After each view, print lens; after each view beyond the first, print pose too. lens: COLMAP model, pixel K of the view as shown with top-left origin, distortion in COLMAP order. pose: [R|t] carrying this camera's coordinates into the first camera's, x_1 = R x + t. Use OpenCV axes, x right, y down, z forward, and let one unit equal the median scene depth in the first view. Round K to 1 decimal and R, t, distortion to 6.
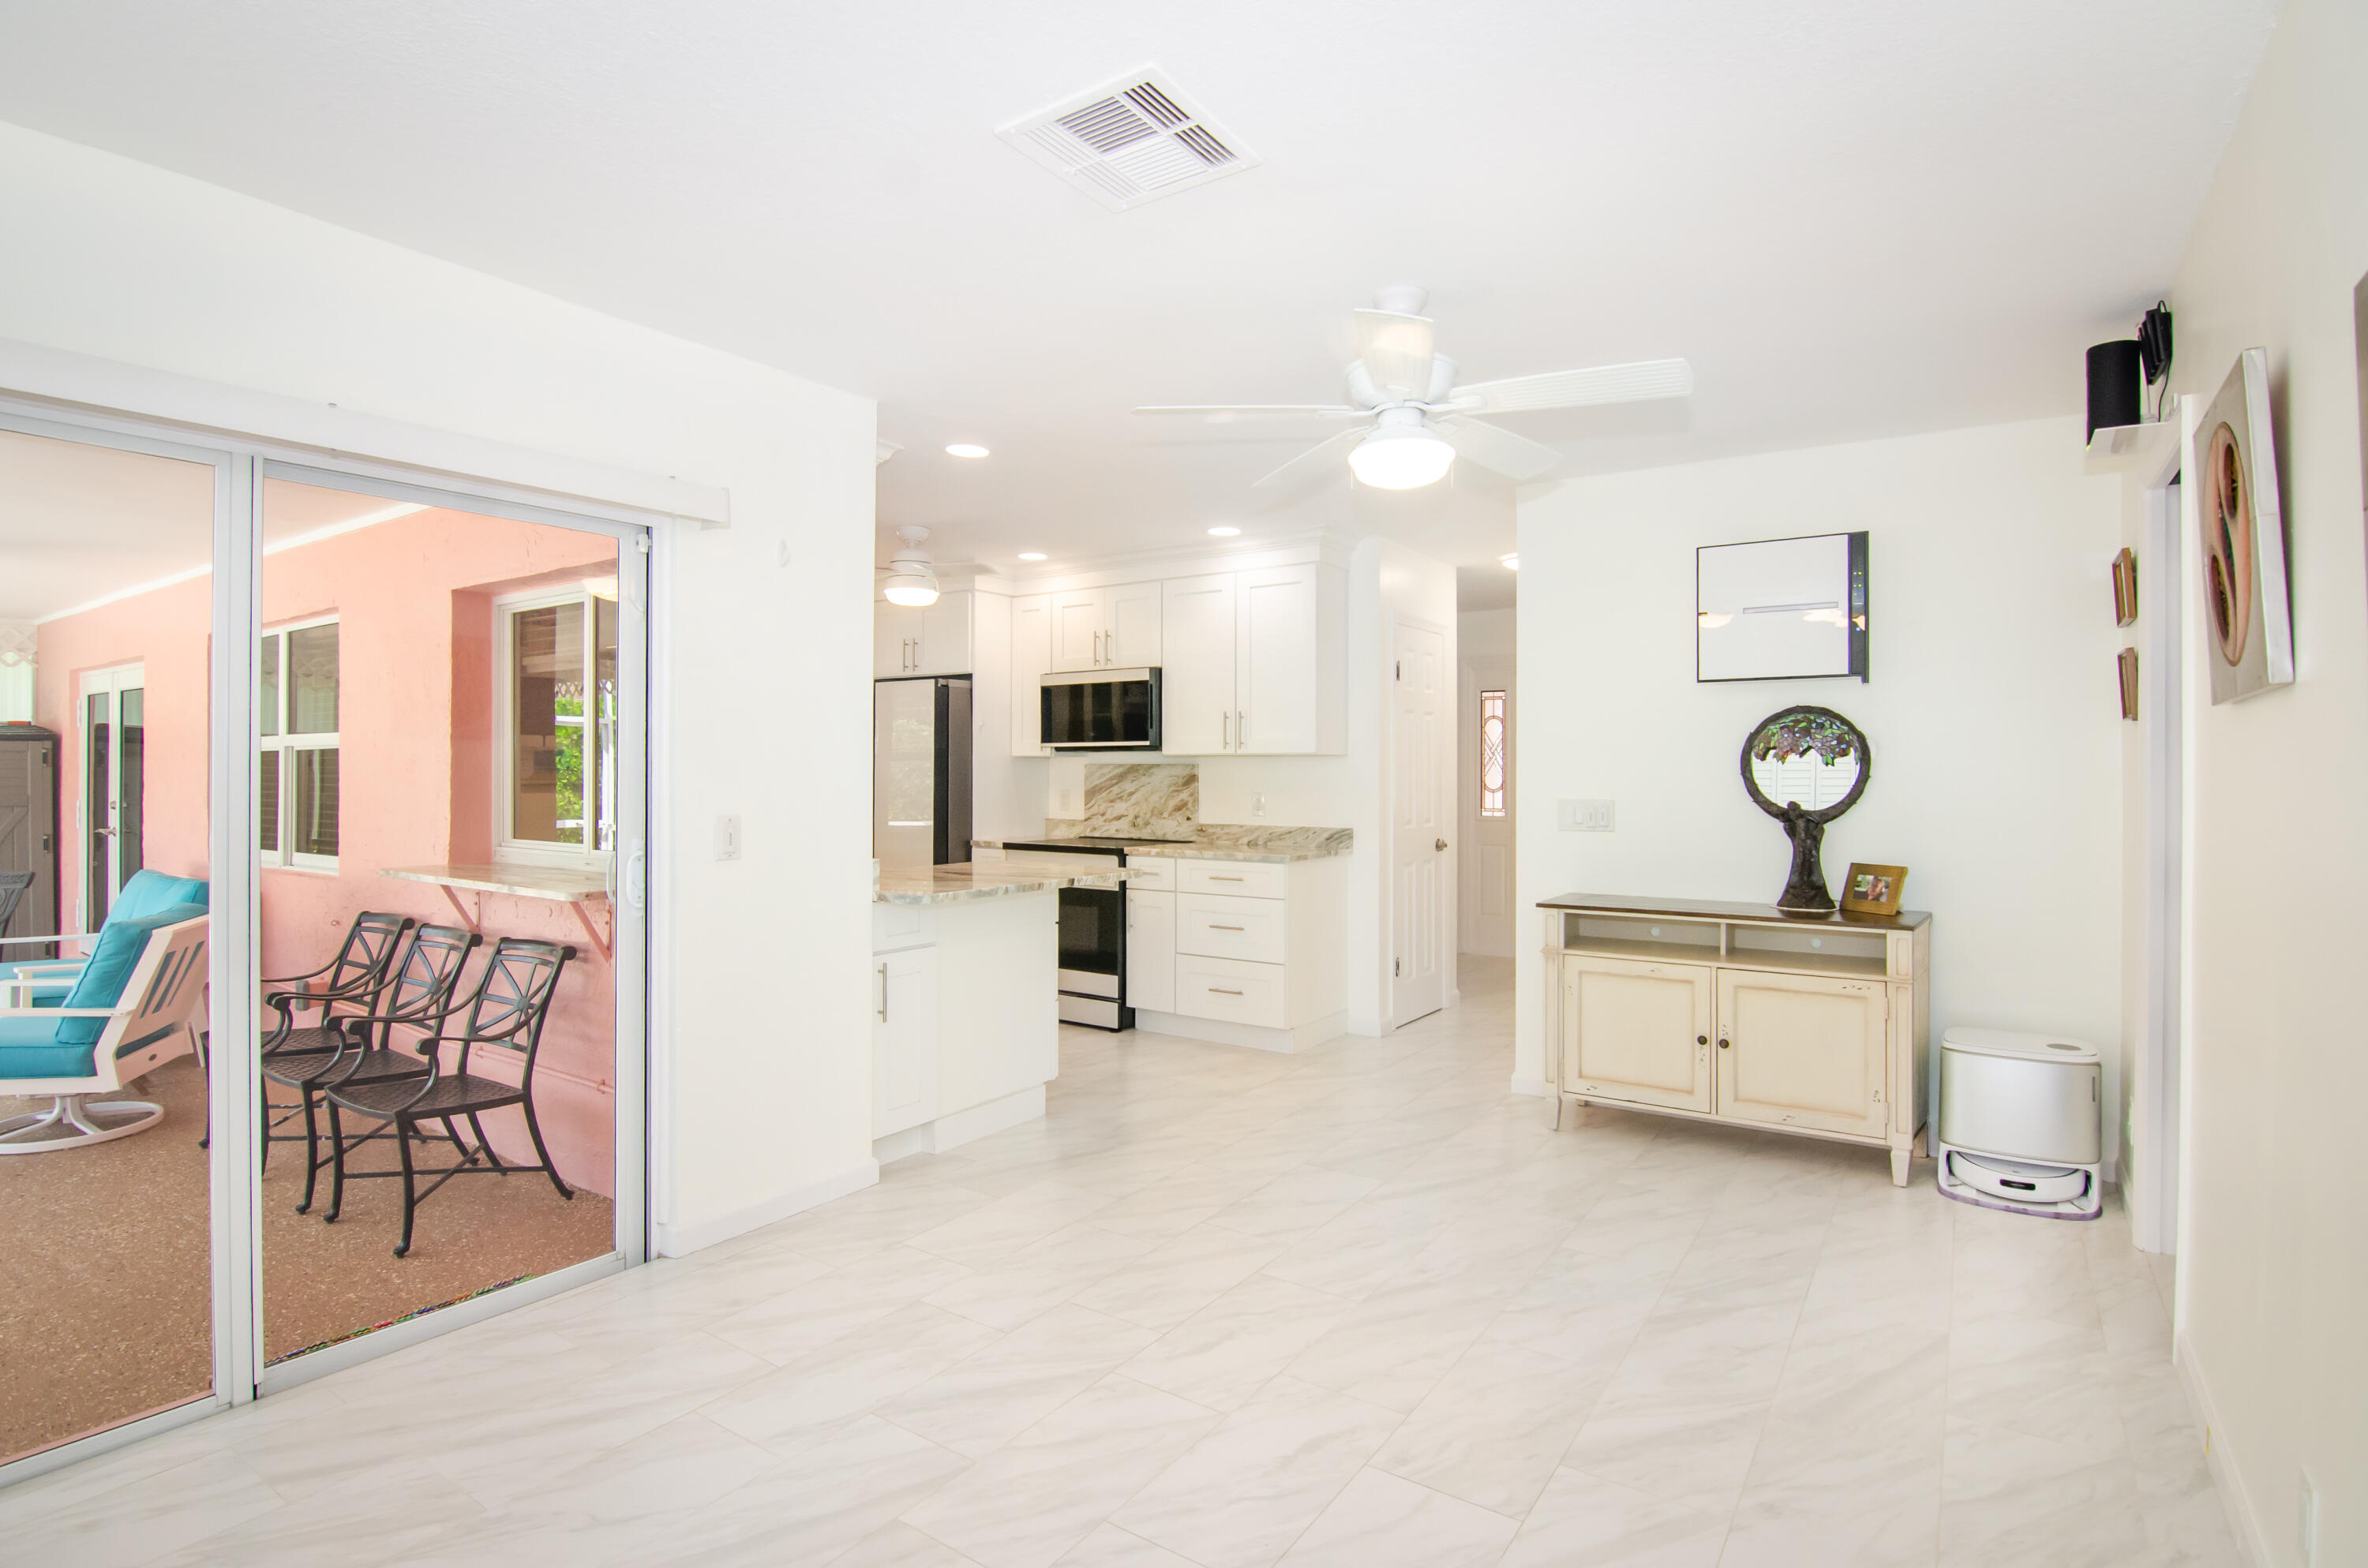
lens RADIAL K [[1178.8, 0, 1184.0], [0, 1178.8, 784.0], [0, 0, 1]] dist [0.026233, -0.022650]
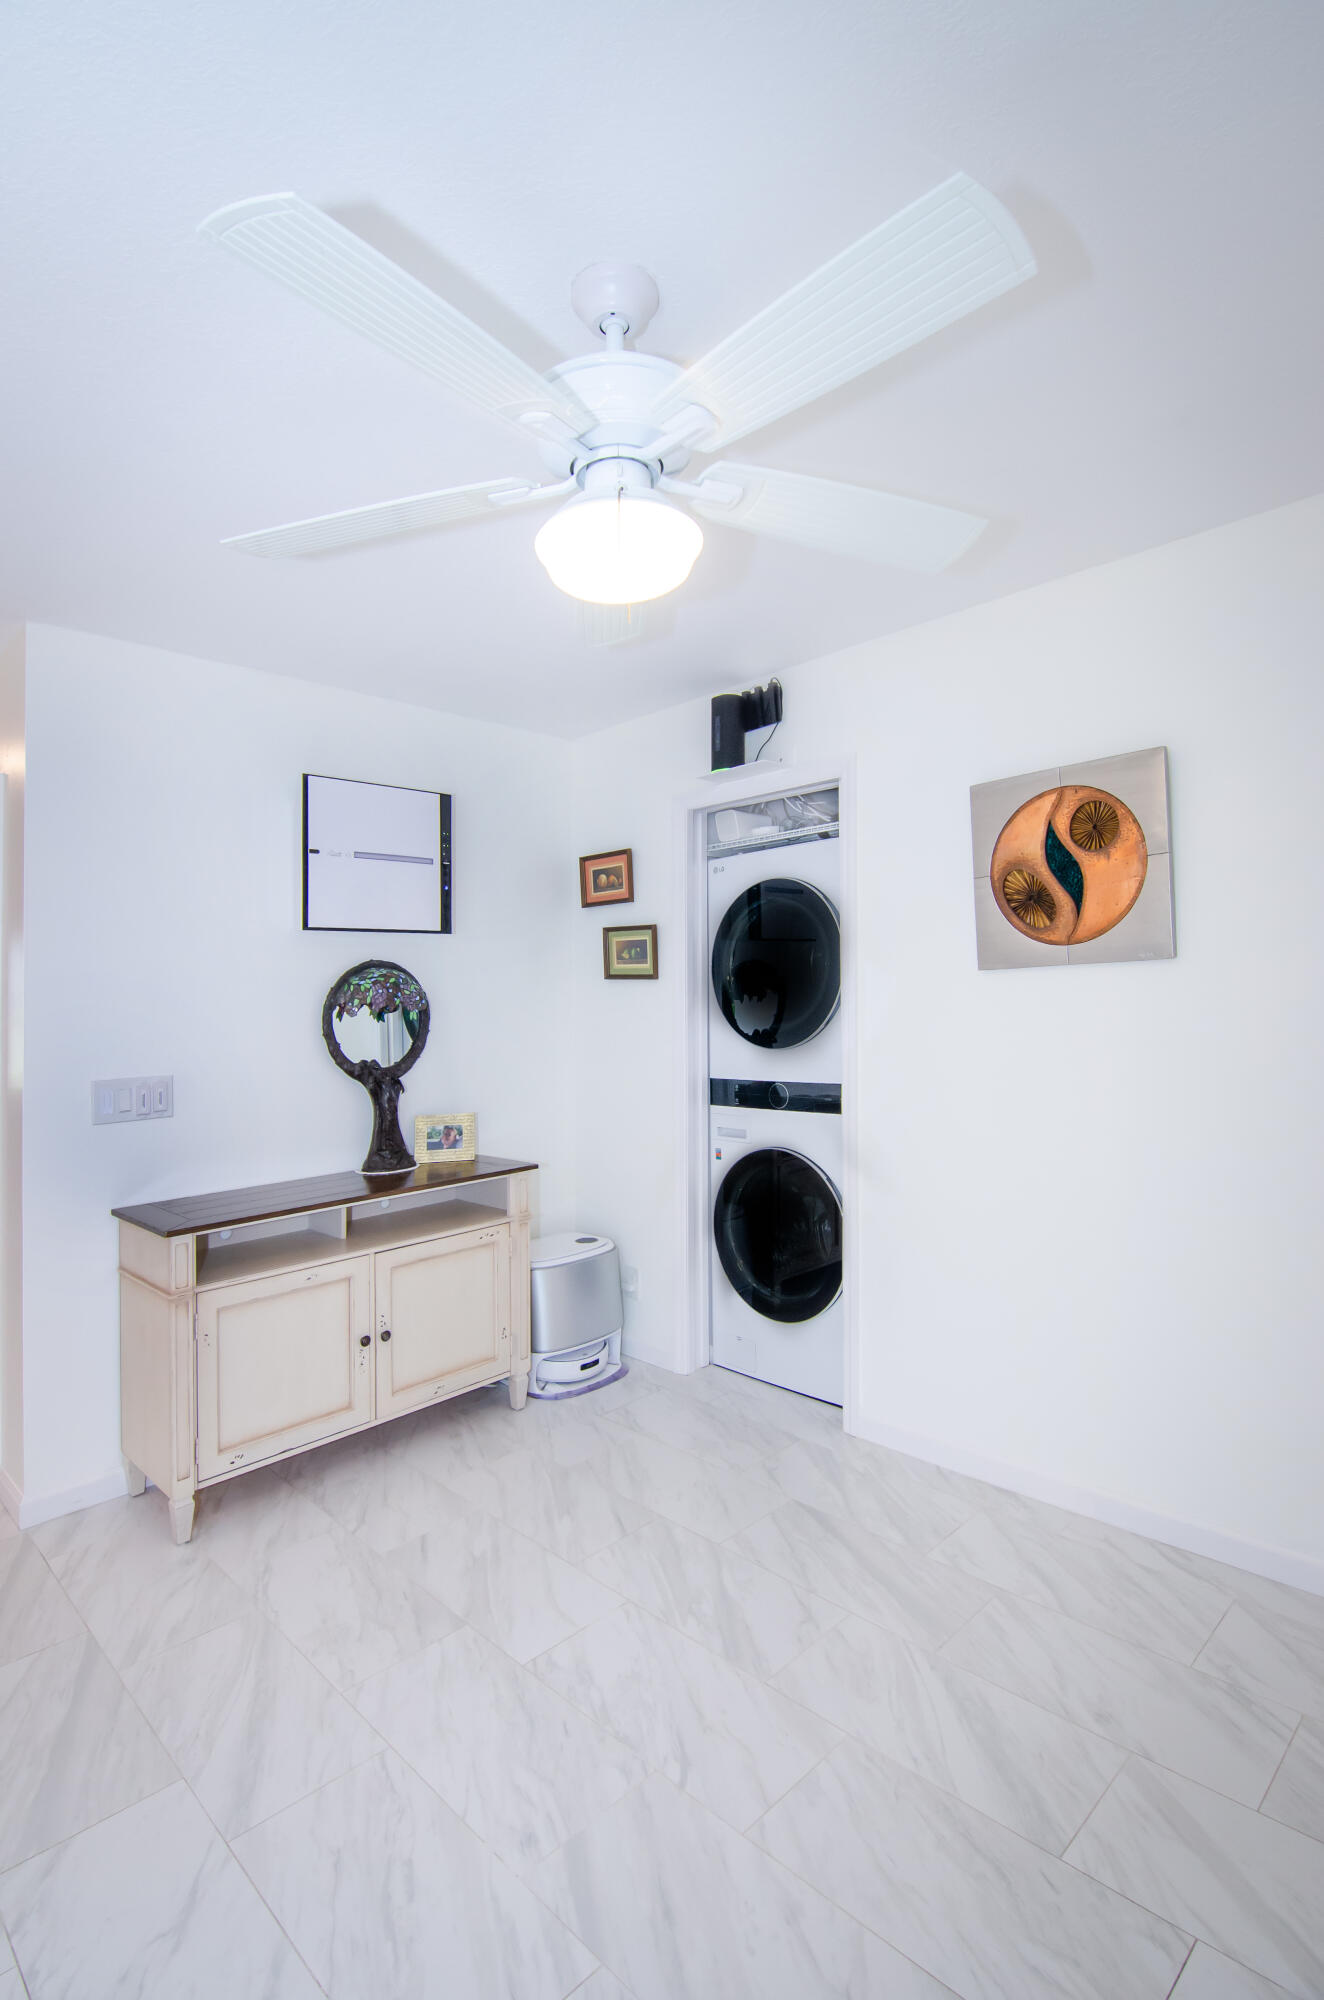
lens RADIAL K [[995.7, 0, 662.0], [0, 995.7, 1000.0], [0, 0, 1]] dist [0.026233, -0.022650]
pose [[0.176105, -0.009788, 0.984323, -0.246170], [0.036218, 0.999338, 0.003457, -0.028950], [-0.983705, 0.035042, 0.176343, 0.650163]]
